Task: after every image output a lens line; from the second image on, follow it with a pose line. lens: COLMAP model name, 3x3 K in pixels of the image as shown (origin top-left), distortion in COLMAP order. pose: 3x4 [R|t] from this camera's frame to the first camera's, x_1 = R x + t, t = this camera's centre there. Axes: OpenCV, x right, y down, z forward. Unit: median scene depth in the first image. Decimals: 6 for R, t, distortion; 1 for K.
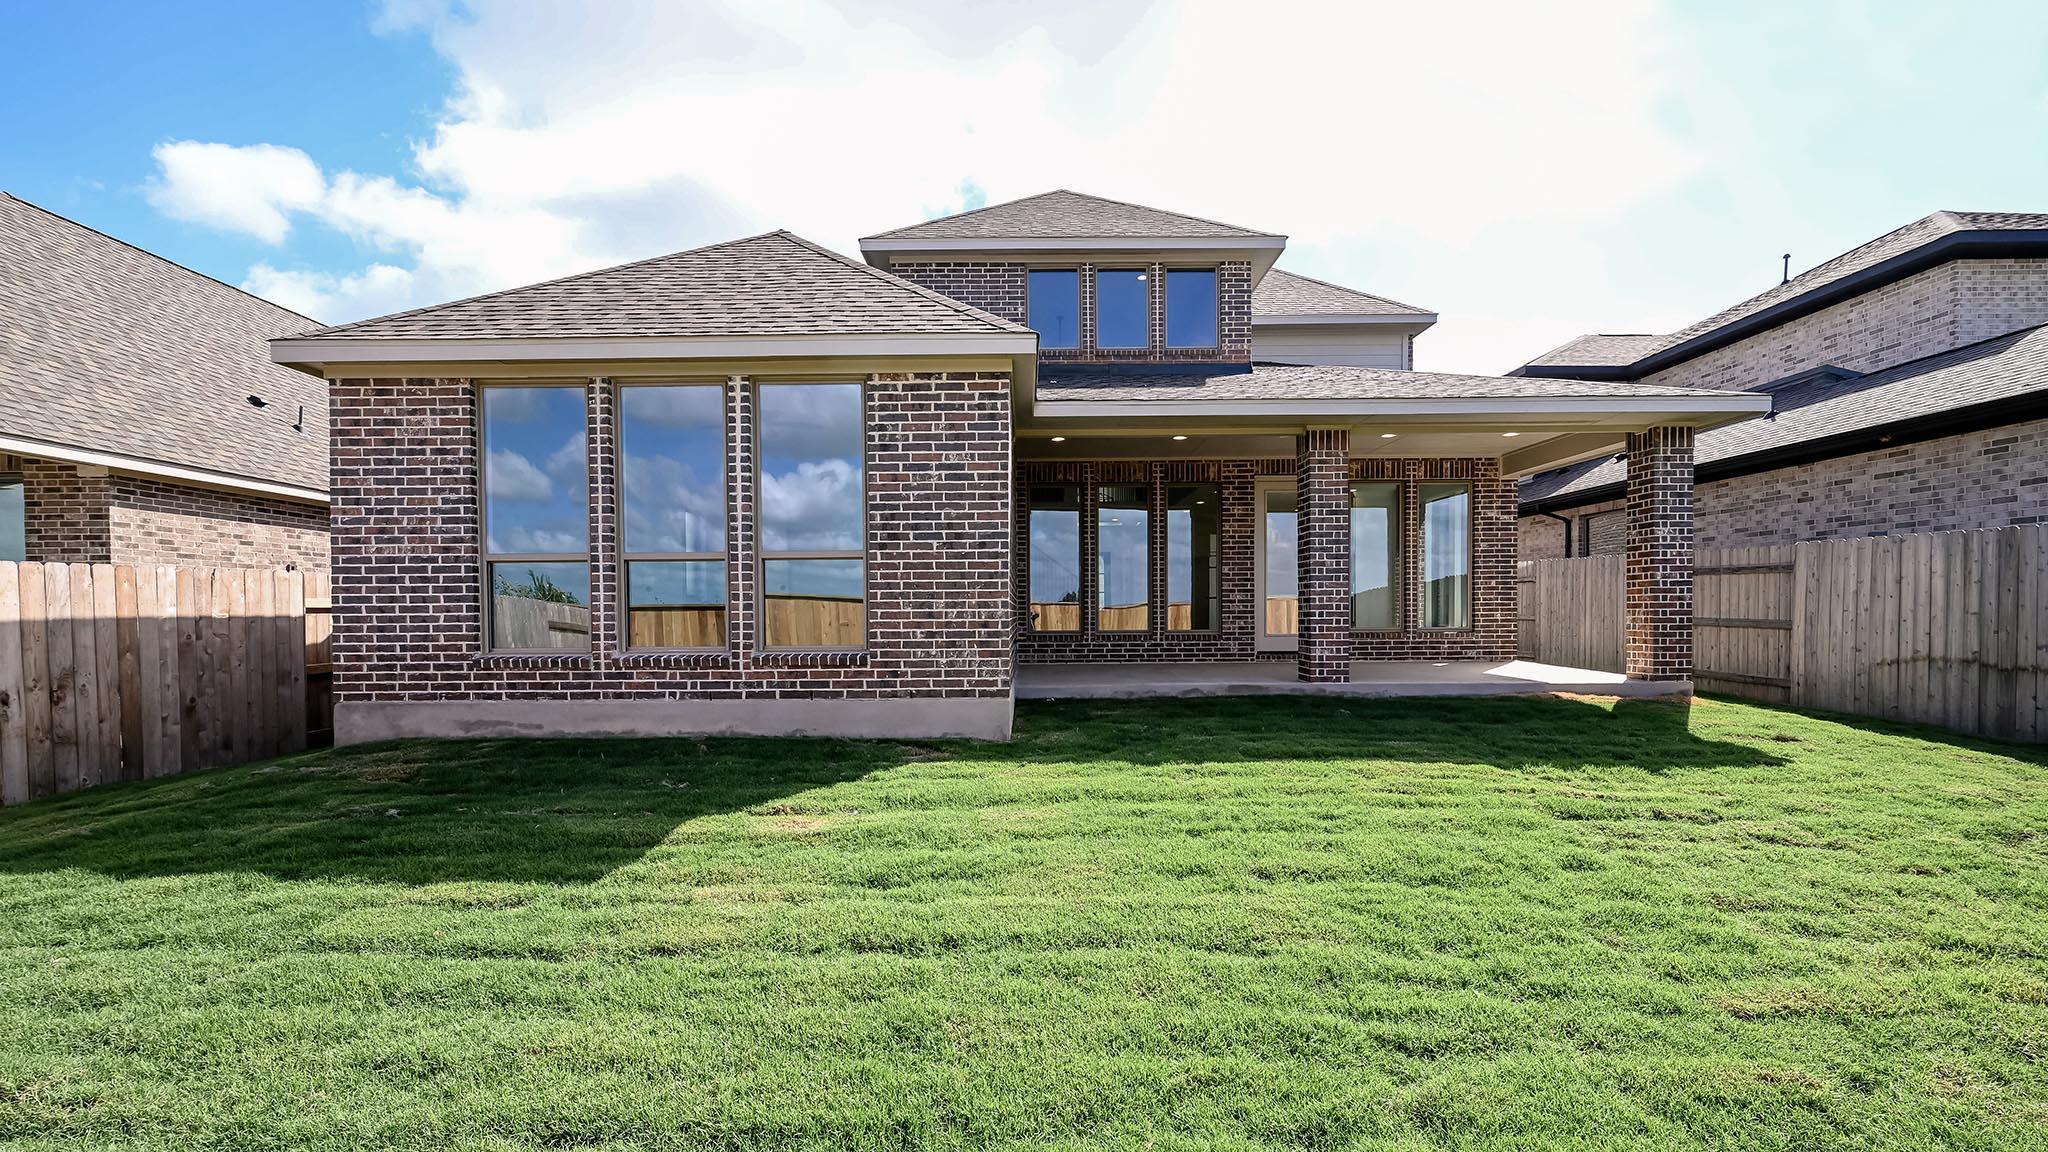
lens RADIAL K [[866.1, 0, 1022.6], [0, 866.1, 623.4], [0, 0, 1]] dist [0.000957, 0.000199]
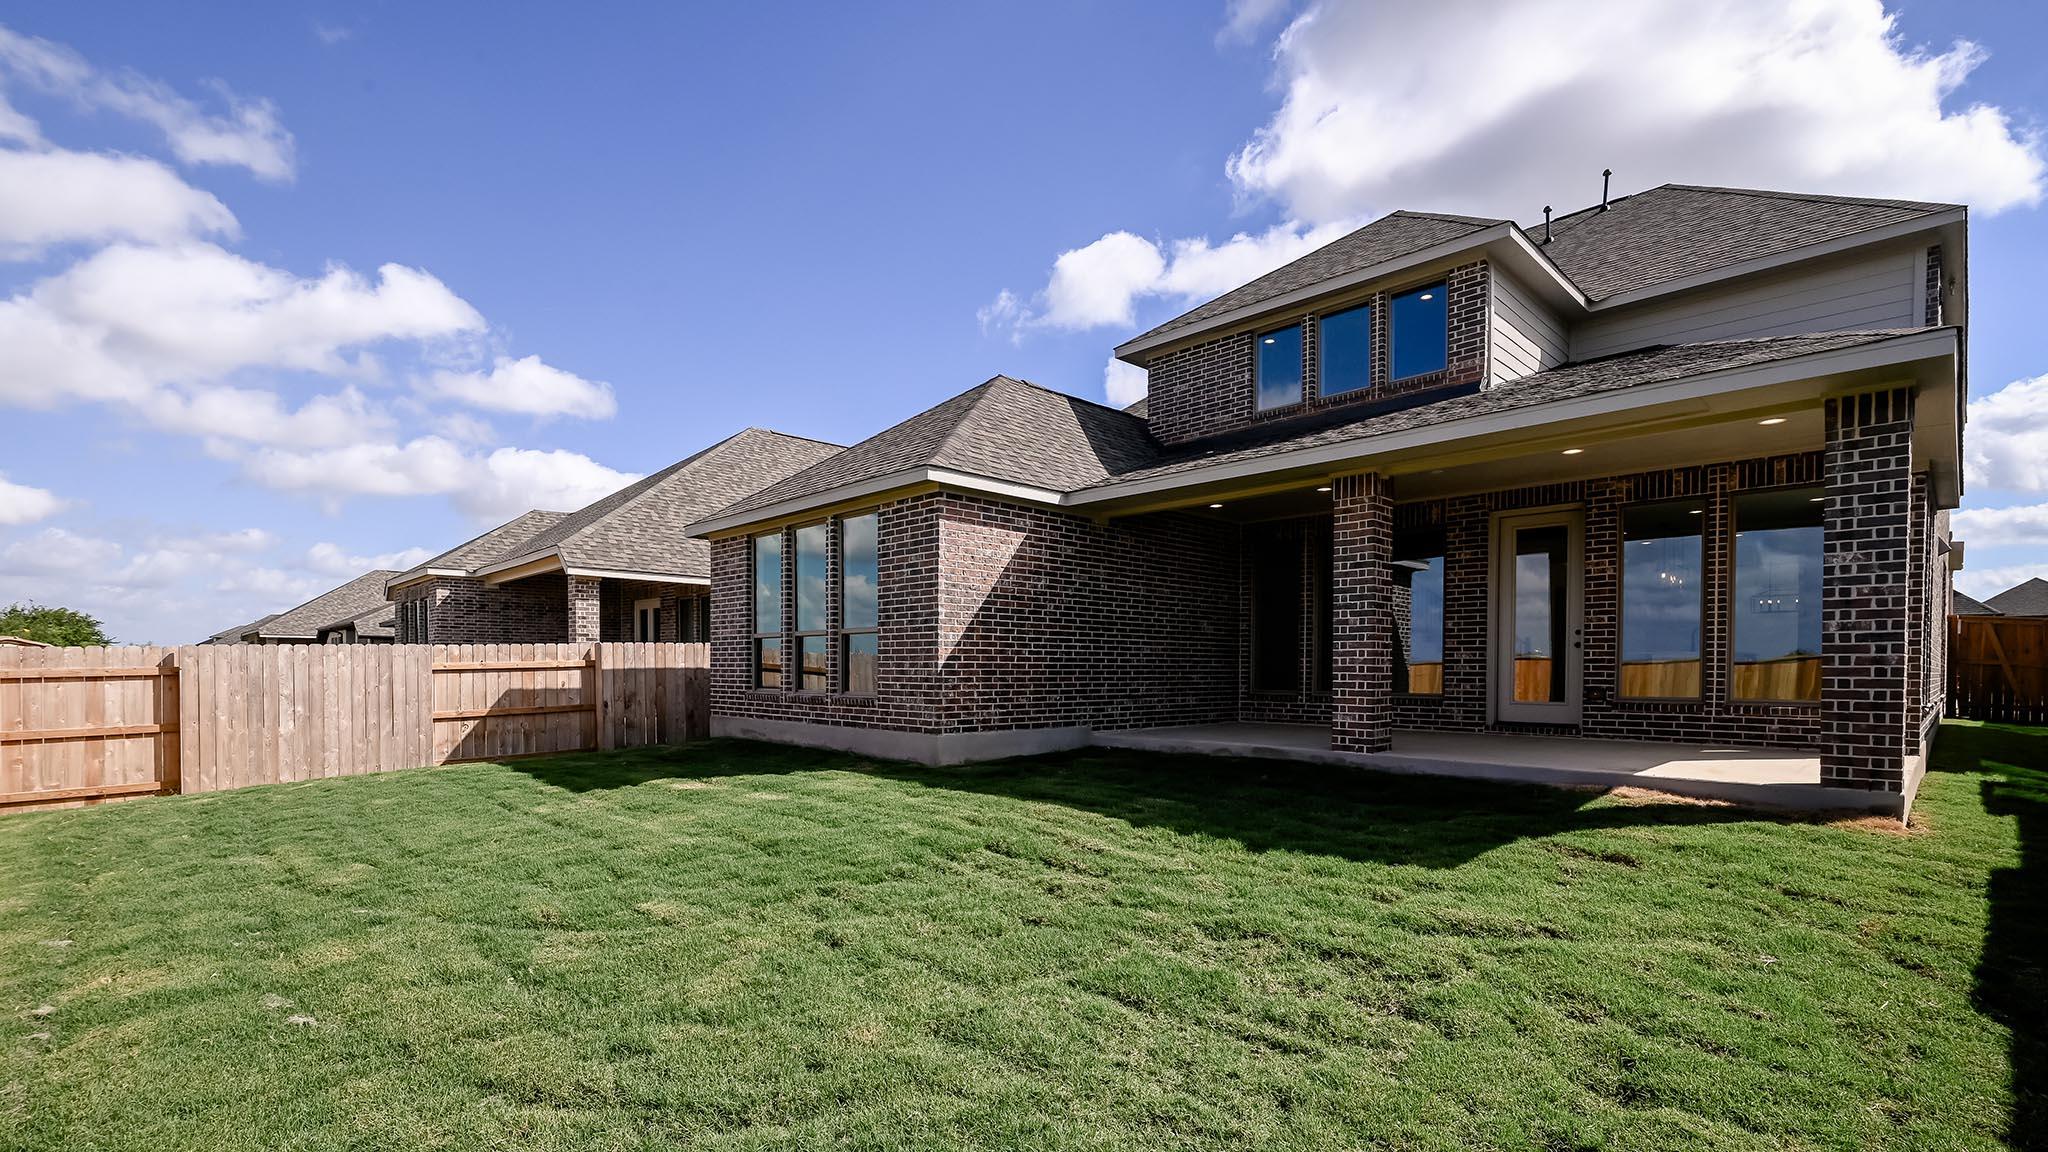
lens RADIAL K [[903.7, 0, 1023.8], [0, 903.7, 682.8], [0, 0, 1]] dist [0.000158, 0.000052]
pose [[0.698925, 0.020662, -0.714896, 0.795897], [-0.017716, 0.999776, 0.011576, -0.009588], [0.714975, 0.004574, 0.699135, 0.087403]]
